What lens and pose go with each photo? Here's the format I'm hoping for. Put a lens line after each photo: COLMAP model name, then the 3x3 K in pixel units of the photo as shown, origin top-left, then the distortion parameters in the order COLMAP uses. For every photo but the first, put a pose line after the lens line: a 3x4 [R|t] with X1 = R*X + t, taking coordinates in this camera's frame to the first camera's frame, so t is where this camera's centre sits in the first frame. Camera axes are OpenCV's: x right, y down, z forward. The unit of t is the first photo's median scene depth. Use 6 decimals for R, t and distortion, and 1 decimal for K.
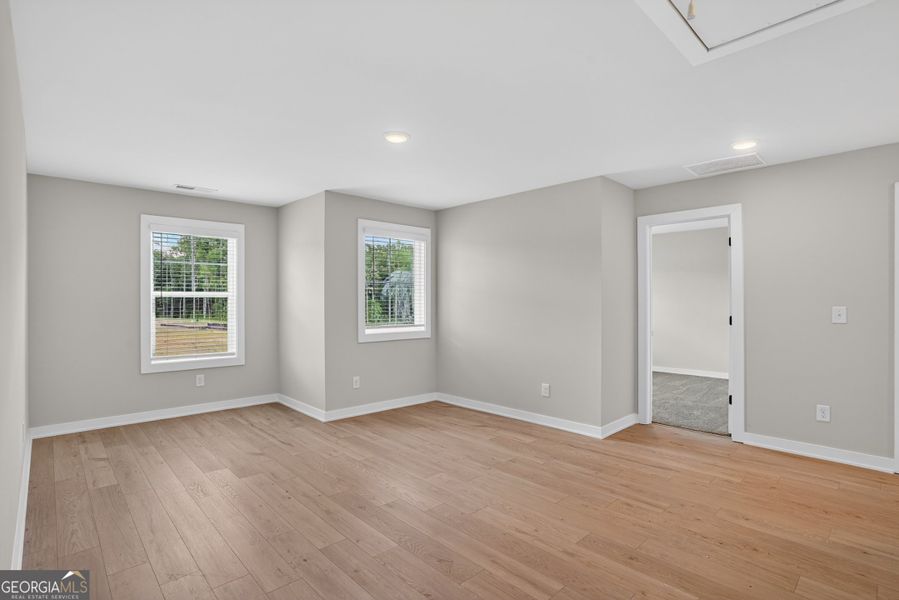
lens RADIAL K [[445.9, 0, 444.4], [0, 445.9, 313.4], [0, 0, 1]] dist [-0.079915, 0.034260]
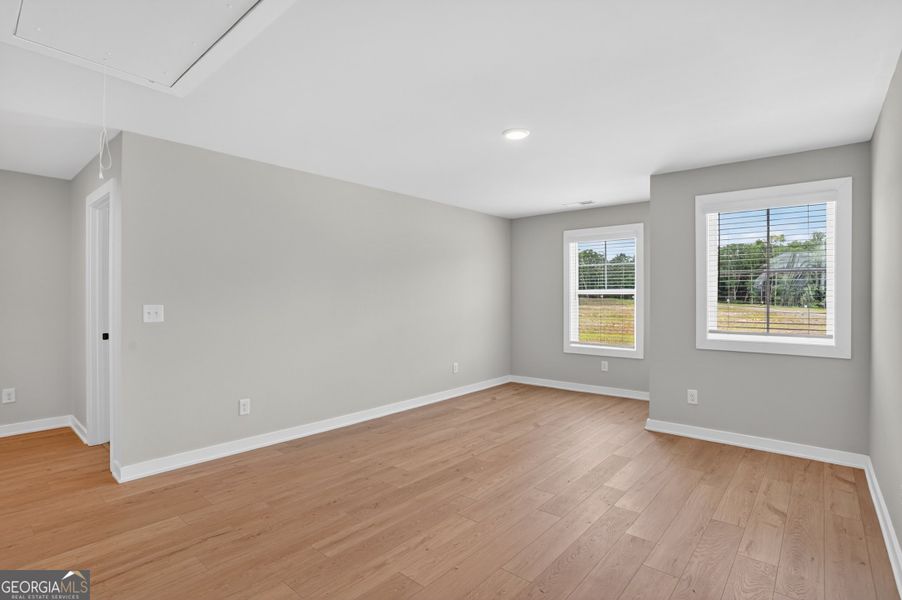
lens RADIAL K [[445.1, 0, 448.5], [0, 445.1, 296.7], [0, 0, 1]] dist [-0.074439, 0.032996]
pose [[0.103160, -0.001614, -0.994663, 0.766294], [-0.025928, 0.999655, -0.004311, -0.019534], [0.994327, 0.026234, 0.103083, 0.639099]]
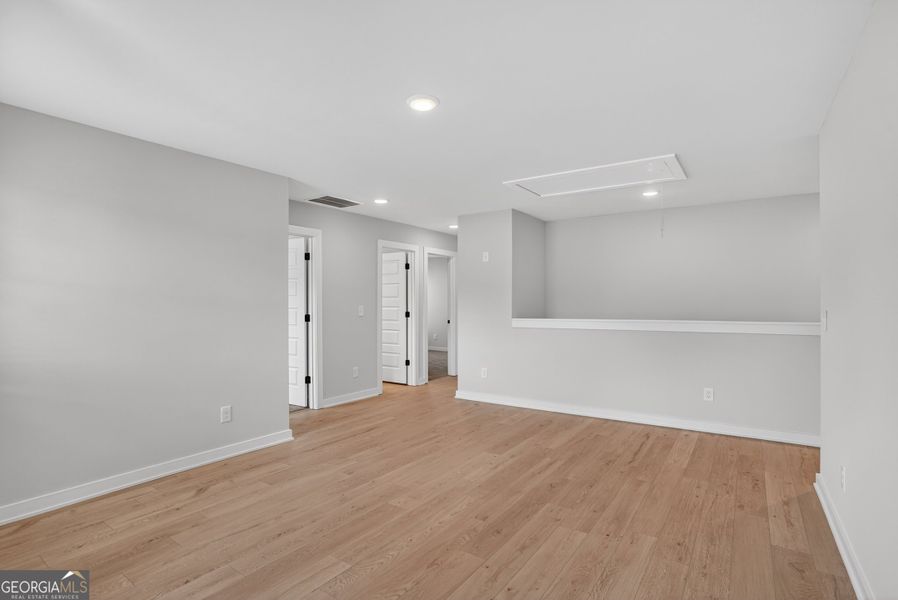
lens RADIAL K [[443.2, 0, 446.5], [0, 443.2, 296.7], [0, 0, 1]] dist [-0.074439, 0.032996]
pose [[-0.209686, 0.011534, 0.977701, -0.800152], [0.025884, 0.999645, -0.006241, -0.031226], [-0.977426, 0.023998, -0.209910, 0.976464]]
